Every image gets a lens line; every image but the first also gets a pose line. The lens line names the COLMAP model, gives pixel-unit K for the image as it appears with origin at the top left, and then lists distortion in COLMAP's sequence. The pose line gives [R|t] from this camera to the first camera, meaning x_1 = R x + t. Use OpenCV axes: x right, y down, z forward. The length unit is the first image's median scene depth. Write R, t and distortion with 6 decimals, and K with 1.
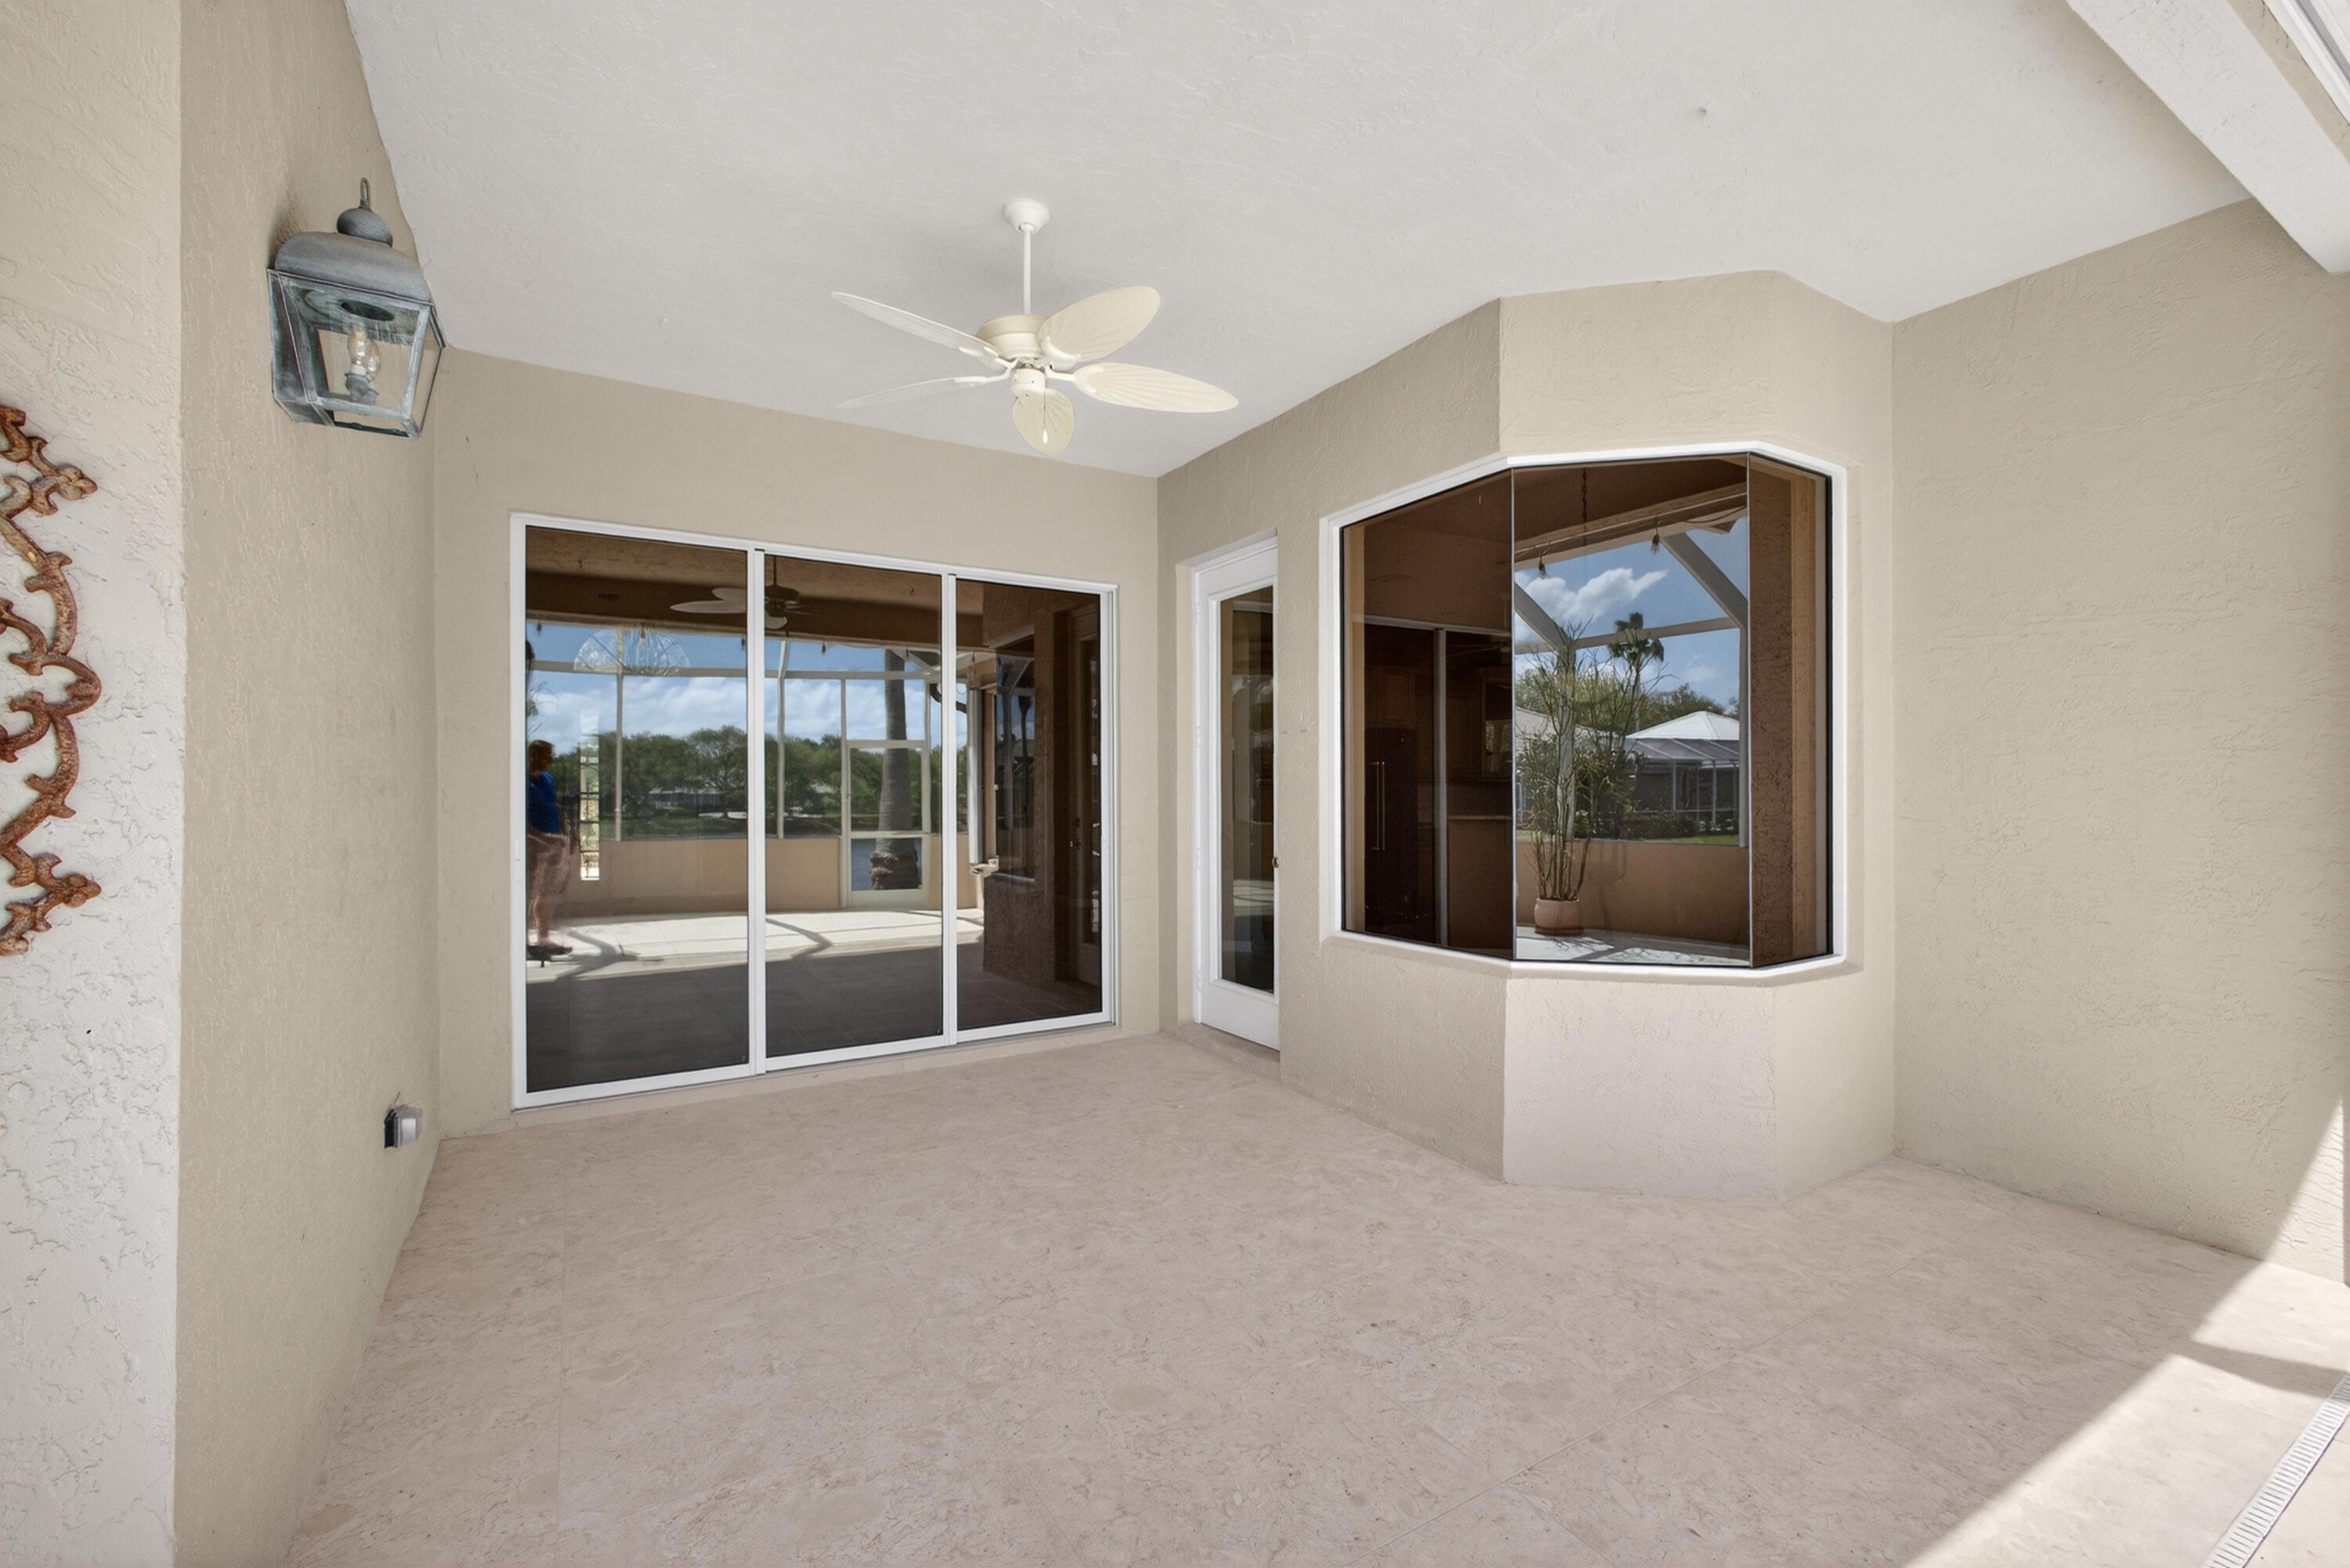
lens RADIAL K [[1002.8, 0, 1185.9], [0, 1002.8, 793.2], [0, 0, 1]] dist [0.004981, 0.000060]
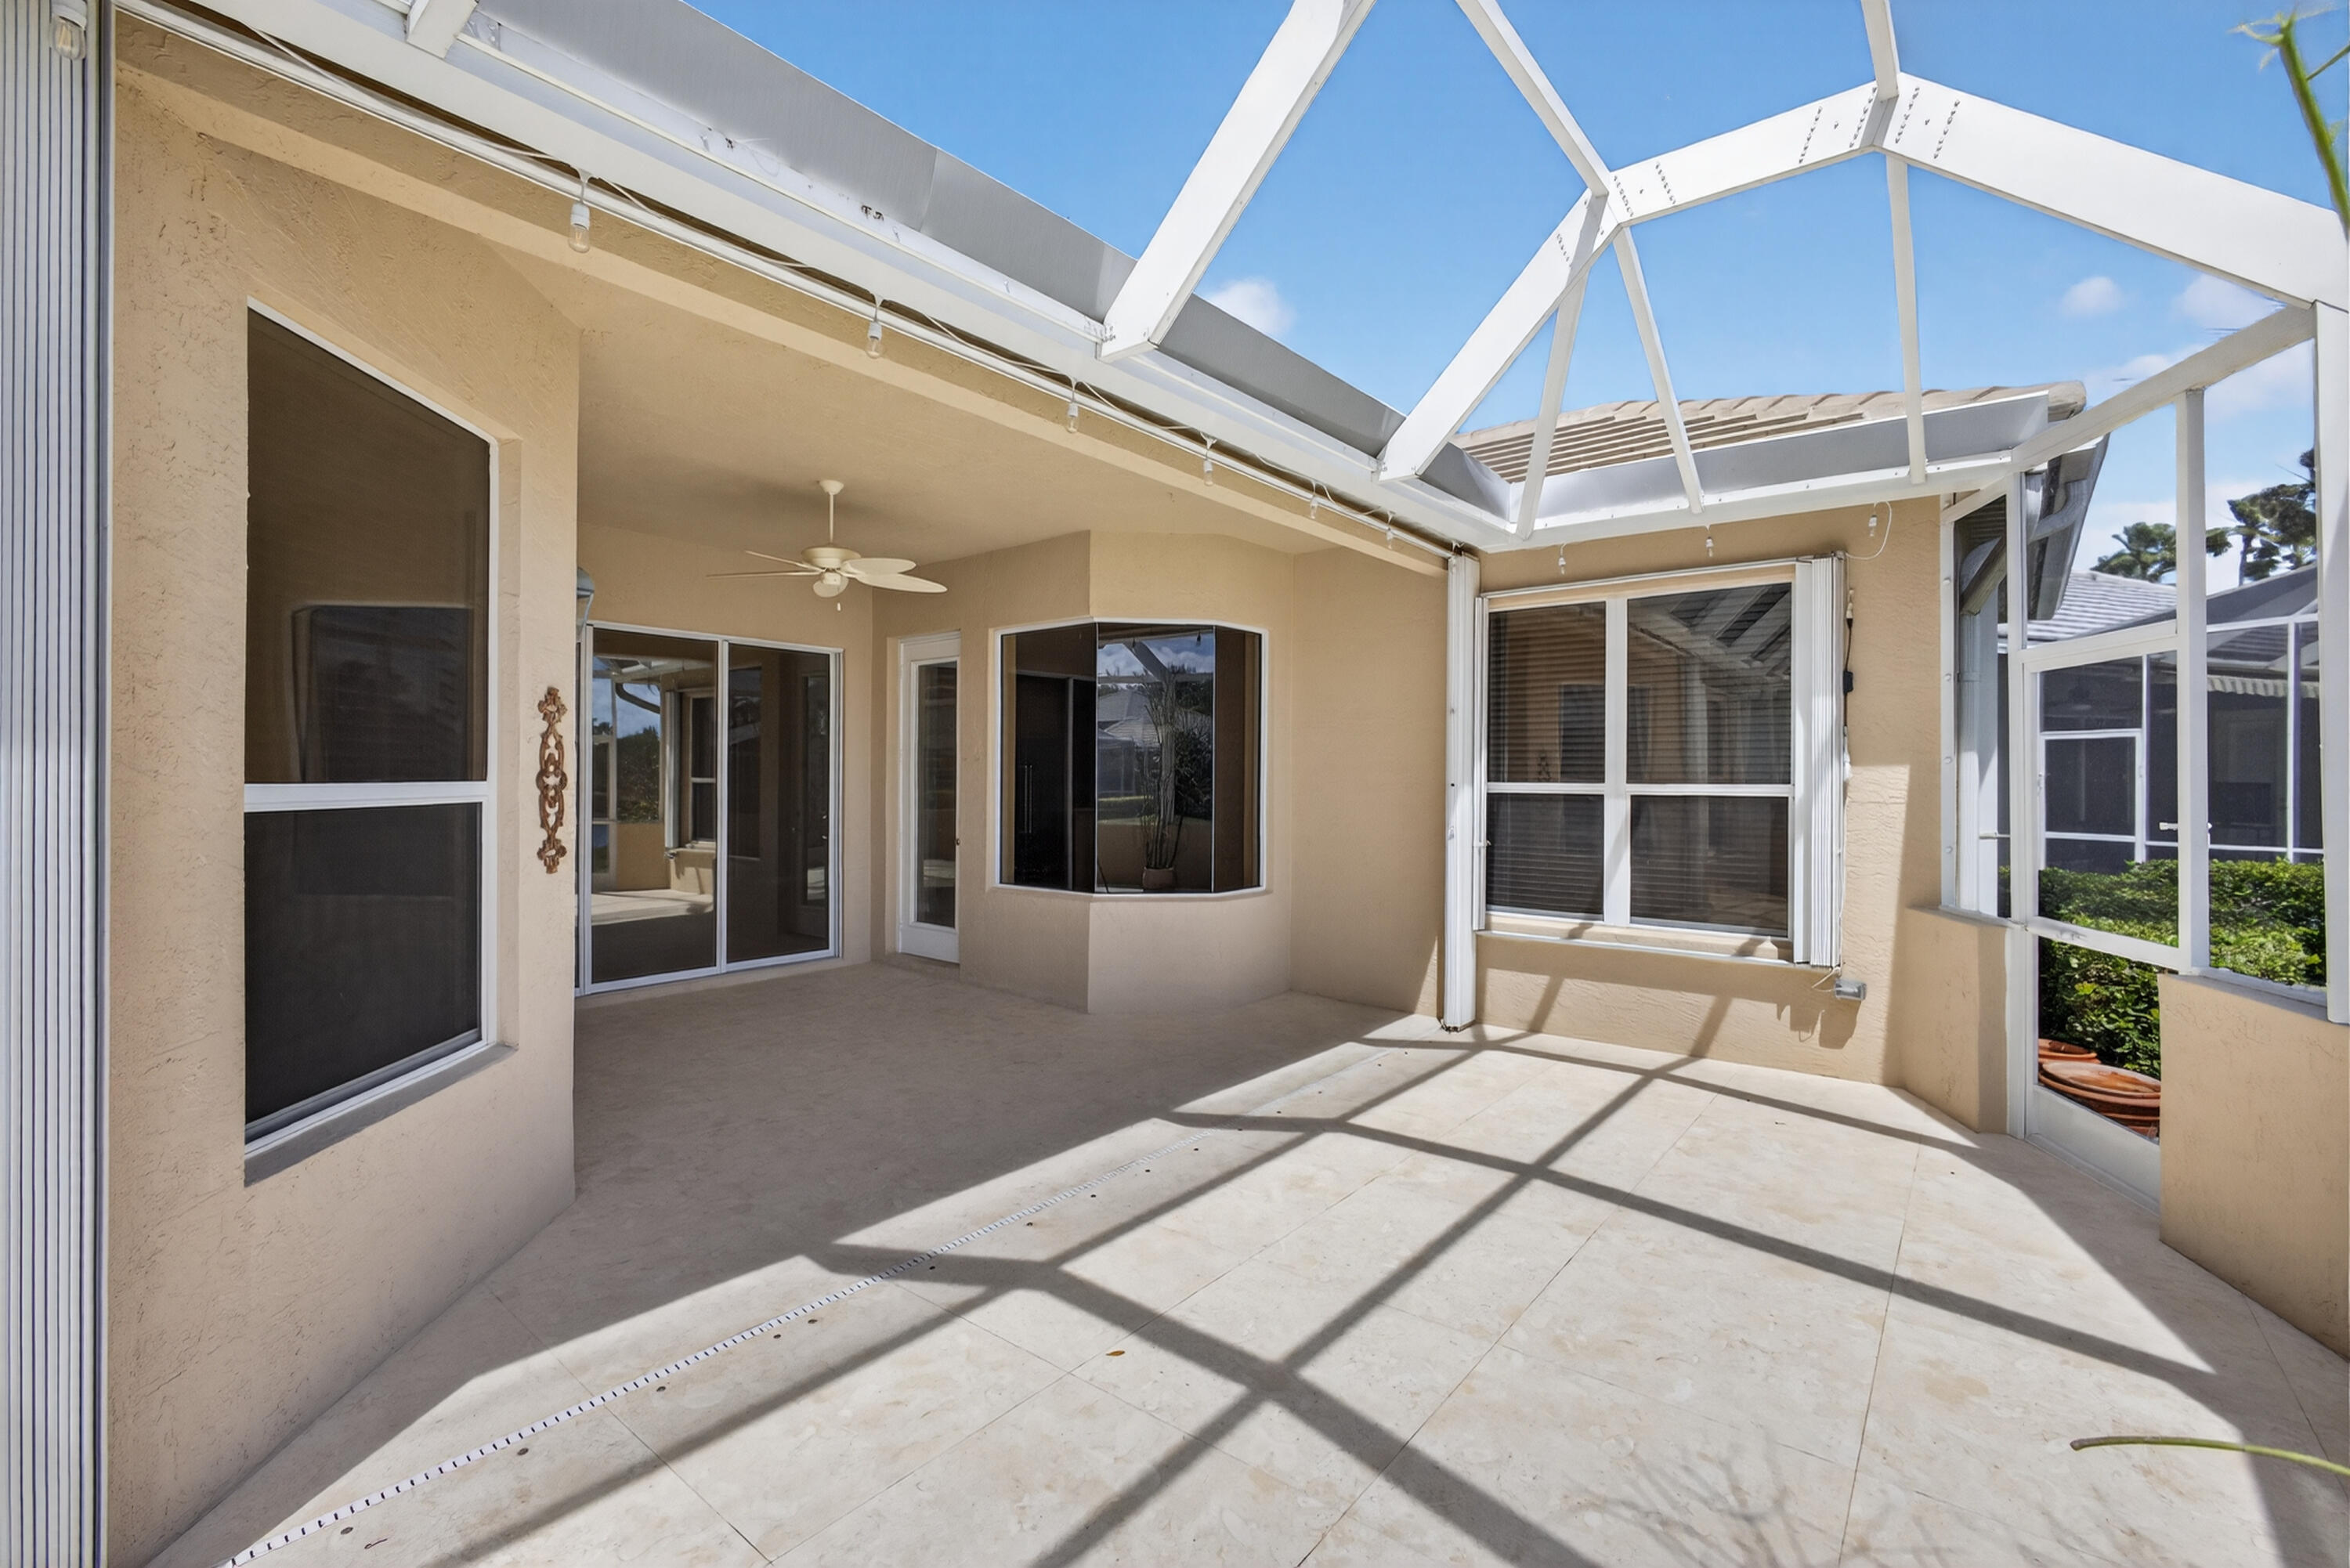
lens RADIAL K [[1002.8, 0, 1174.1], [0, 1002.8, 780.4], [0, 0, 1]] dist [0.004981, 0.000060]
pose [[0.945828, 0.007574, 0.324580, -0.098030], [-0.009305, 0.999950, 0.003781, -0.034389], [-0.324535, -0.006596, 0.945851, -0.576709]]
